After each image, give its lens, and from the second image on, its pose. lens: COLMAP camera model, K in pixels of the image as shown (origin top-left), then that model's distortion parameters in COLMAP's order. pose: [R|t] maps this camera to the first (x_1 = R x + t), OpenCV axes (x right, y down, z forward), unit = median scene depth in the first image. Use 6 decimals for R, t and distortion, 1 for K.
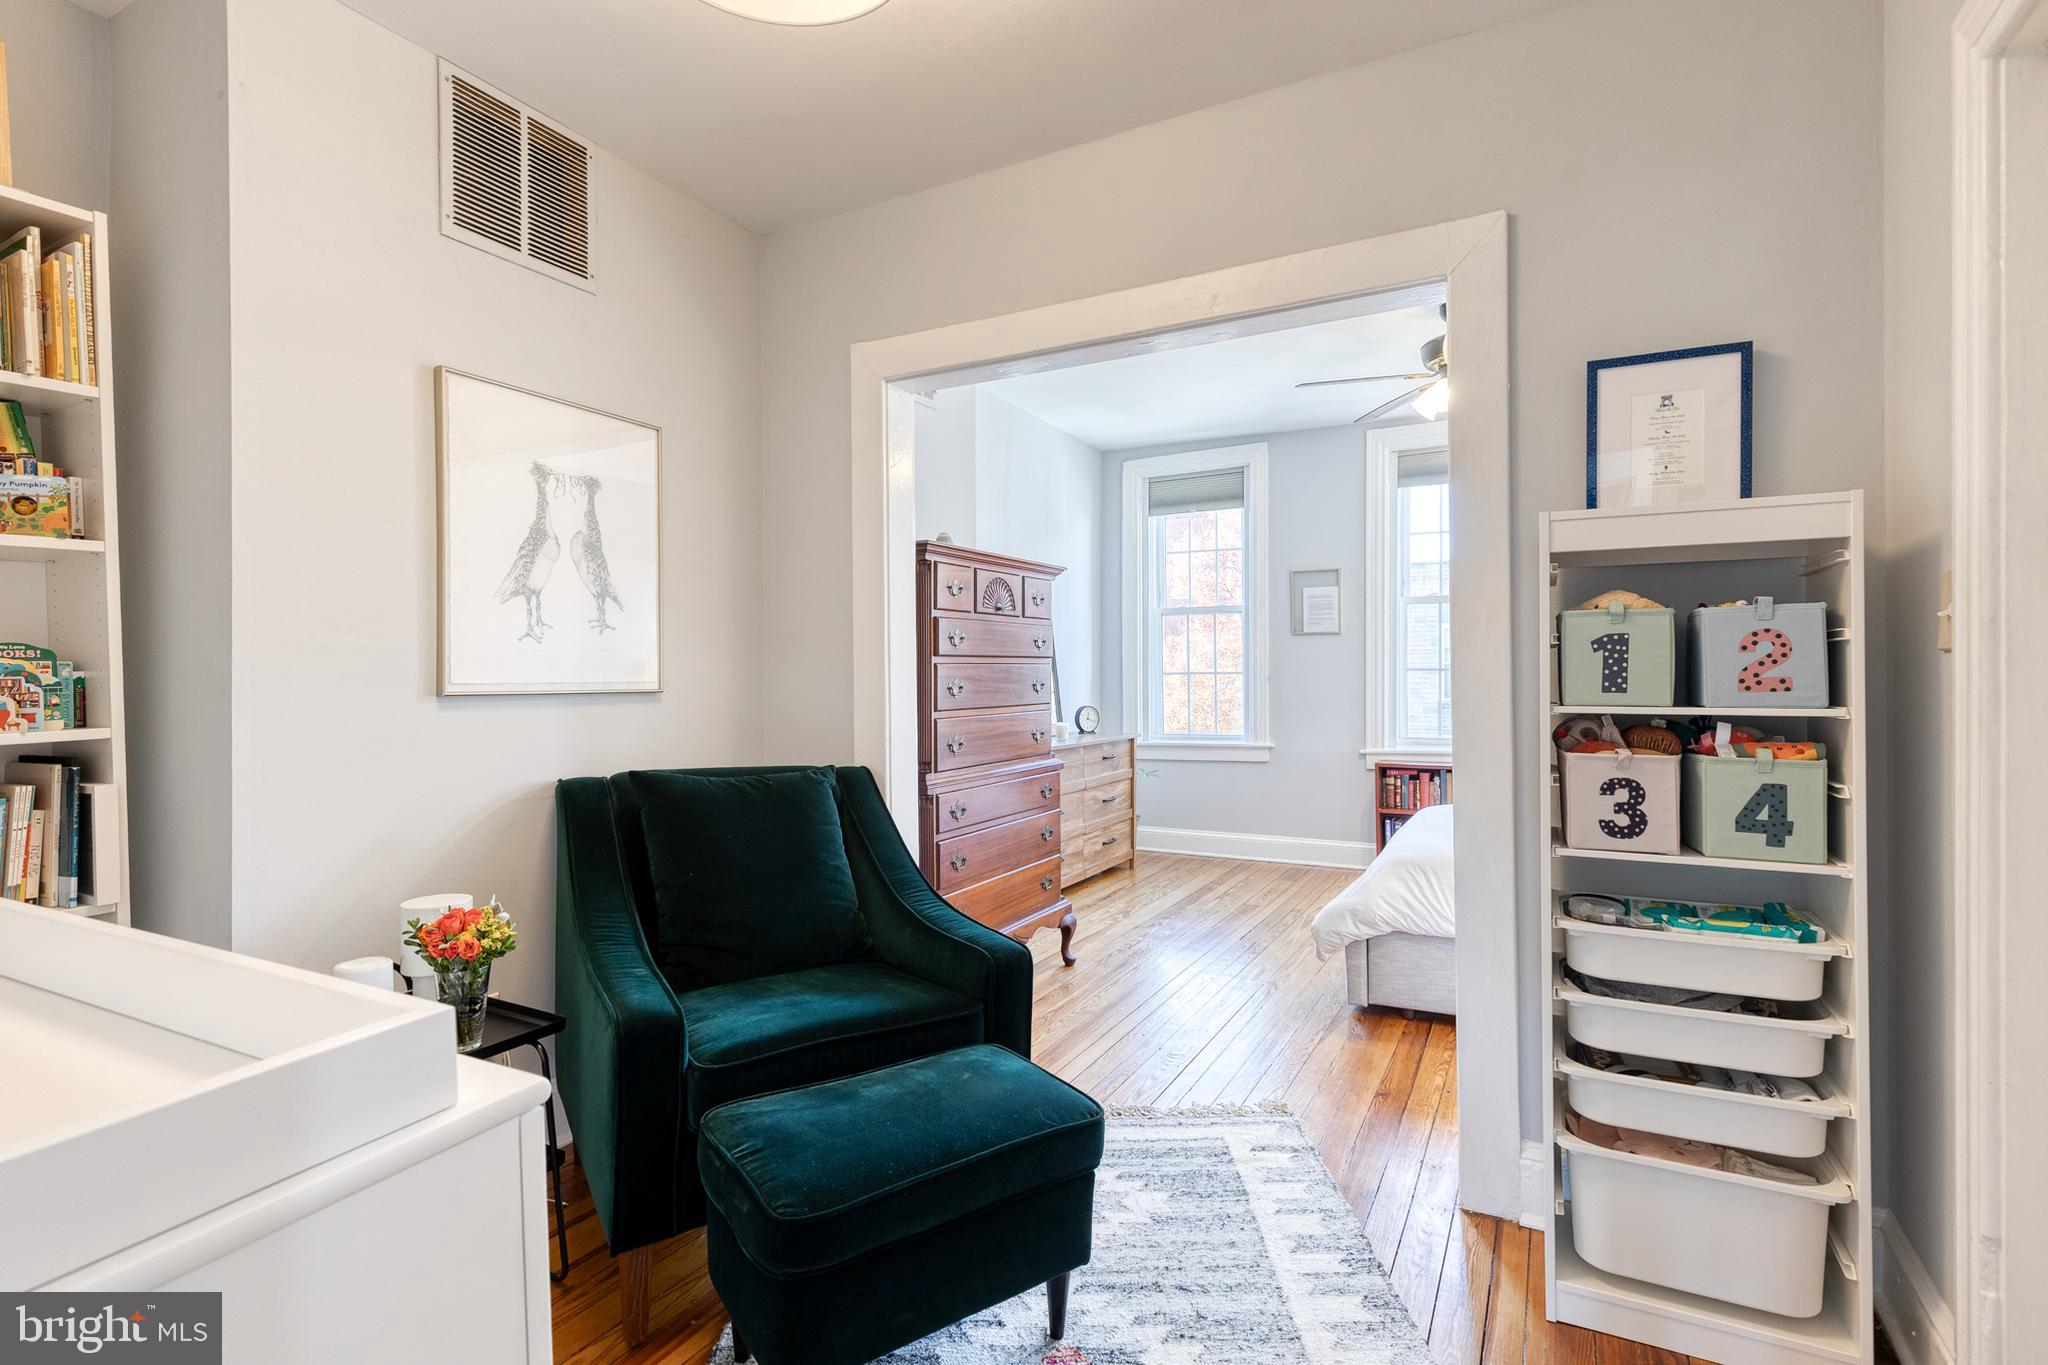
lens RADIAL K [[944.5, 0, 1062.9], [0, 944.5, 670.5], [0, 0, 1]] dist [0.007779, -0.000375]
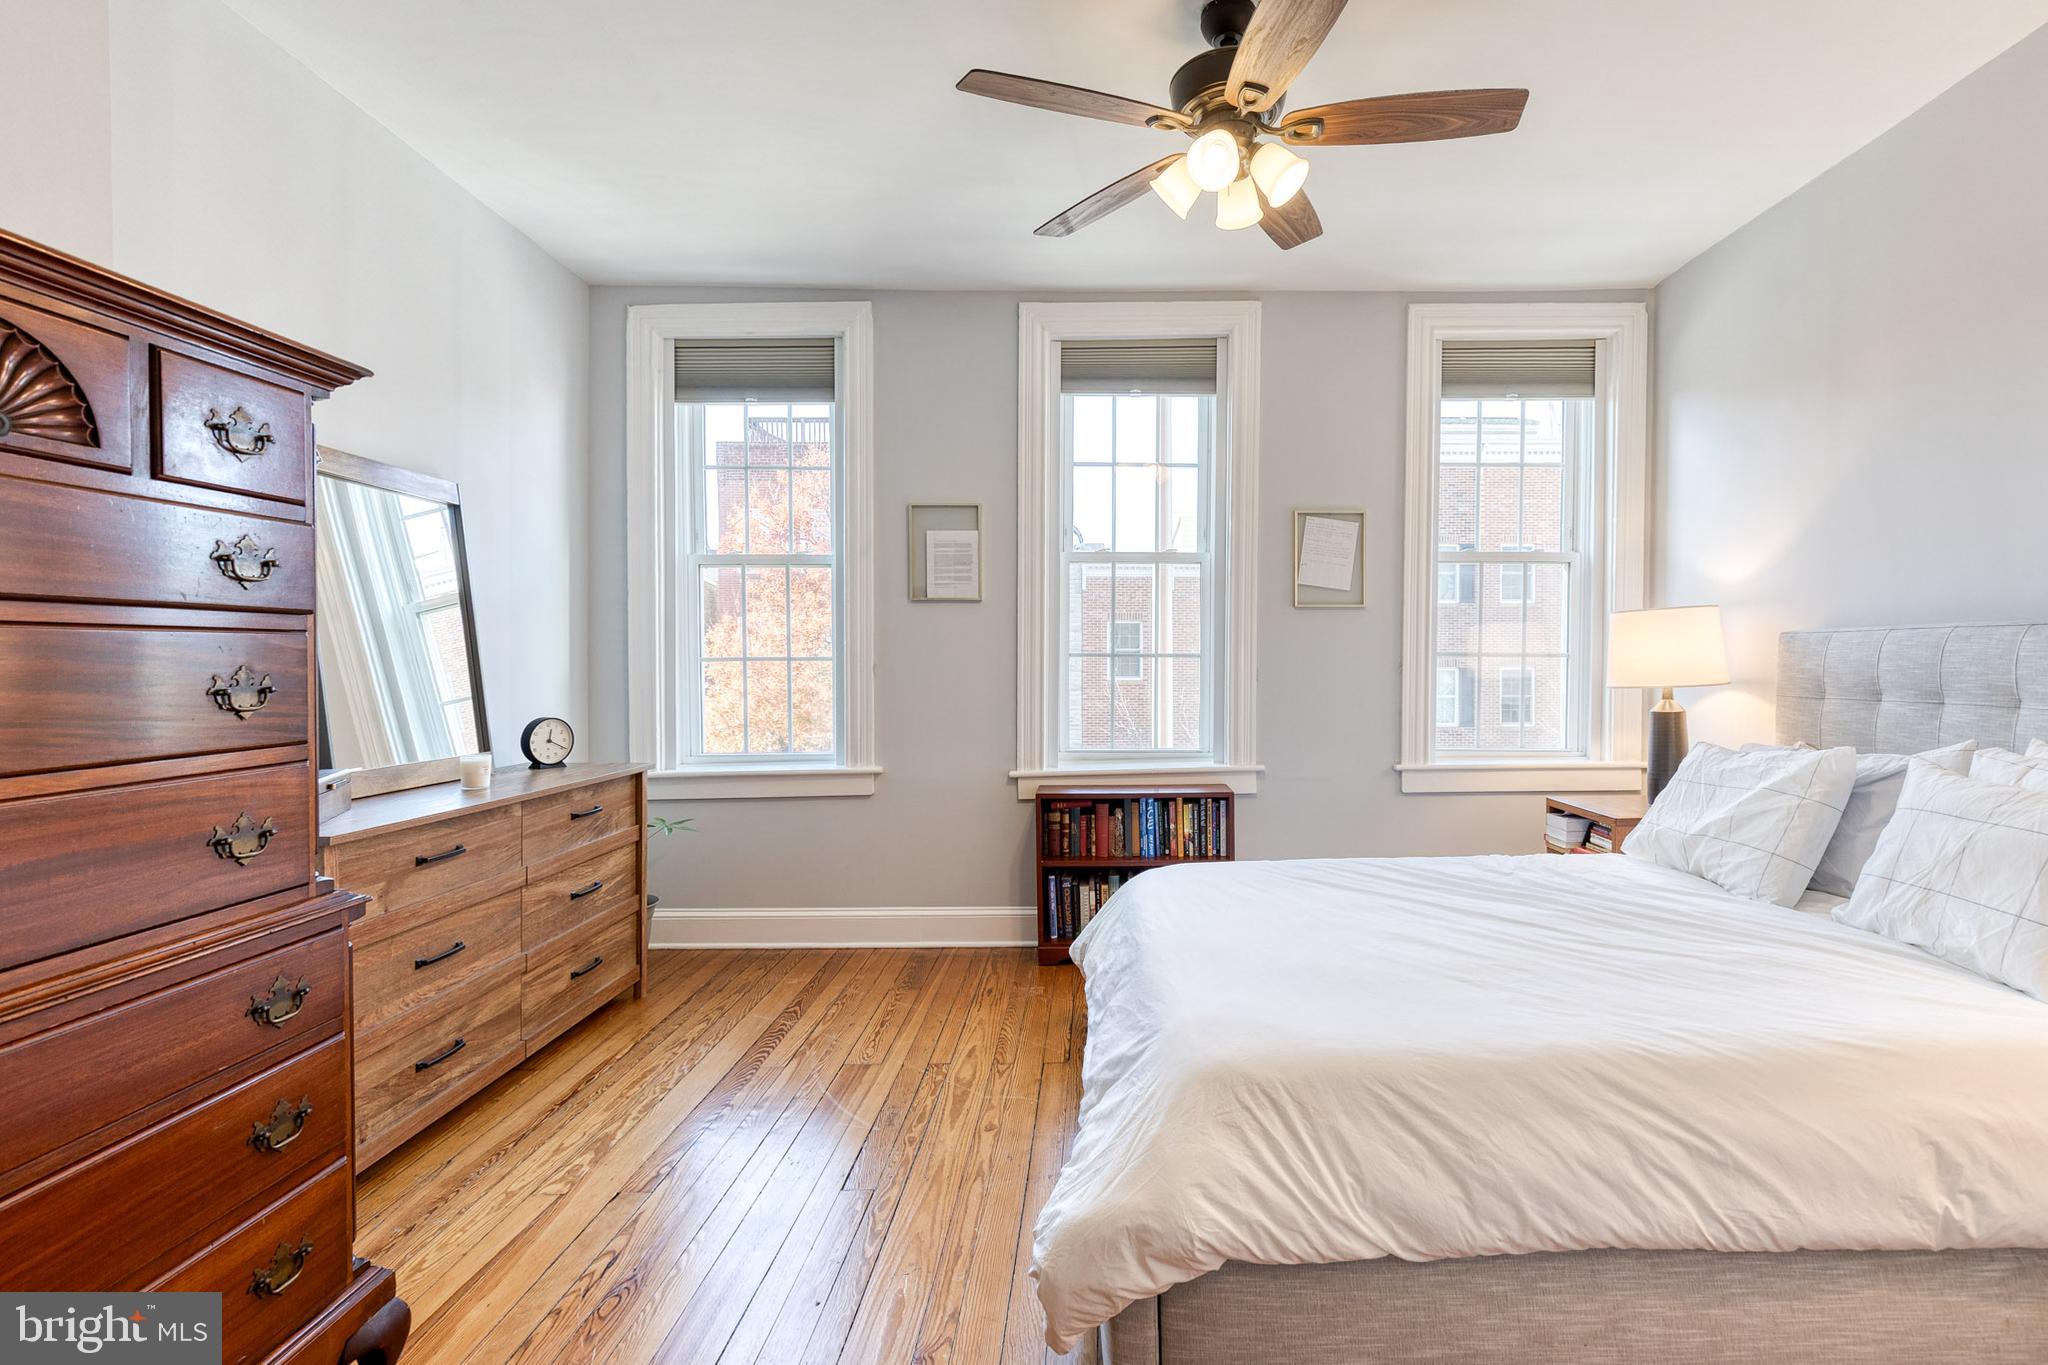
lens RADIAL K [[957.6, 0, 1102.4], [0, 957.6, 670.1], [0, 0, 1]] dist [0.013401, -0.001475]
pose [[0.887326, -0.002924, 0.461133, 0.054859], [-0.003661, 0.999904, 0.013384, 0.000756], [-0.461128, -0.013564, 0.887230, 0.353650]]
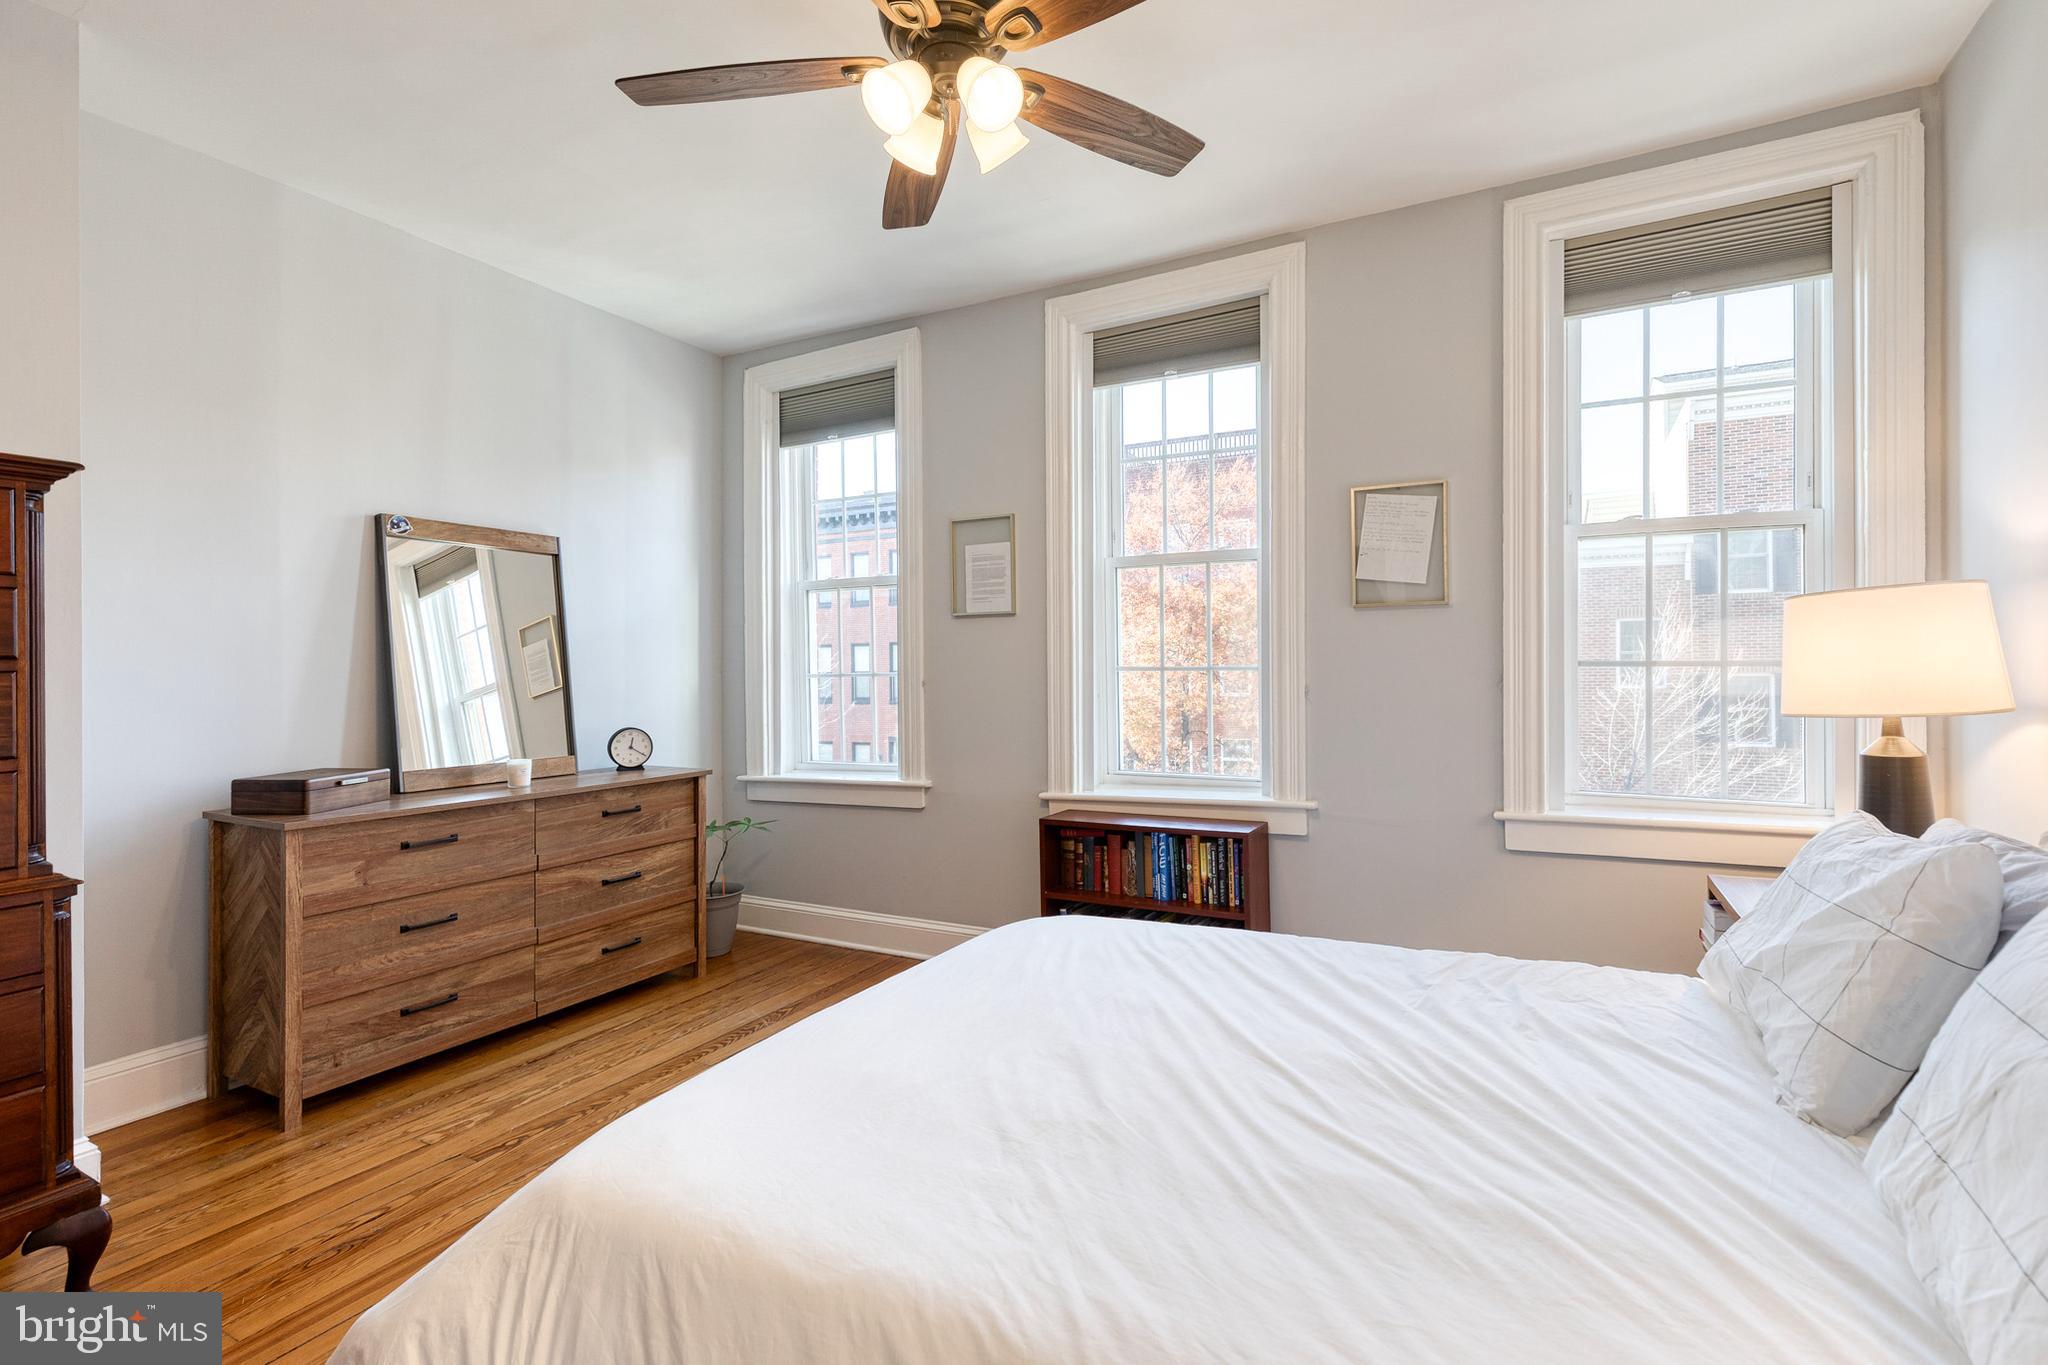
lens RADIAL K [[933.7, 0, 1039.7], [0, 933.7, 658.0], [0, 0, 1]] dist [0.009084, -0.000823]
pose [[0.999913, -0.008044, -0.010439, 0.318609], [0.007975, 0.999946, -0.006659, -0.004417], [0.010492, 0.006575, 0.999923, 0.357439]]
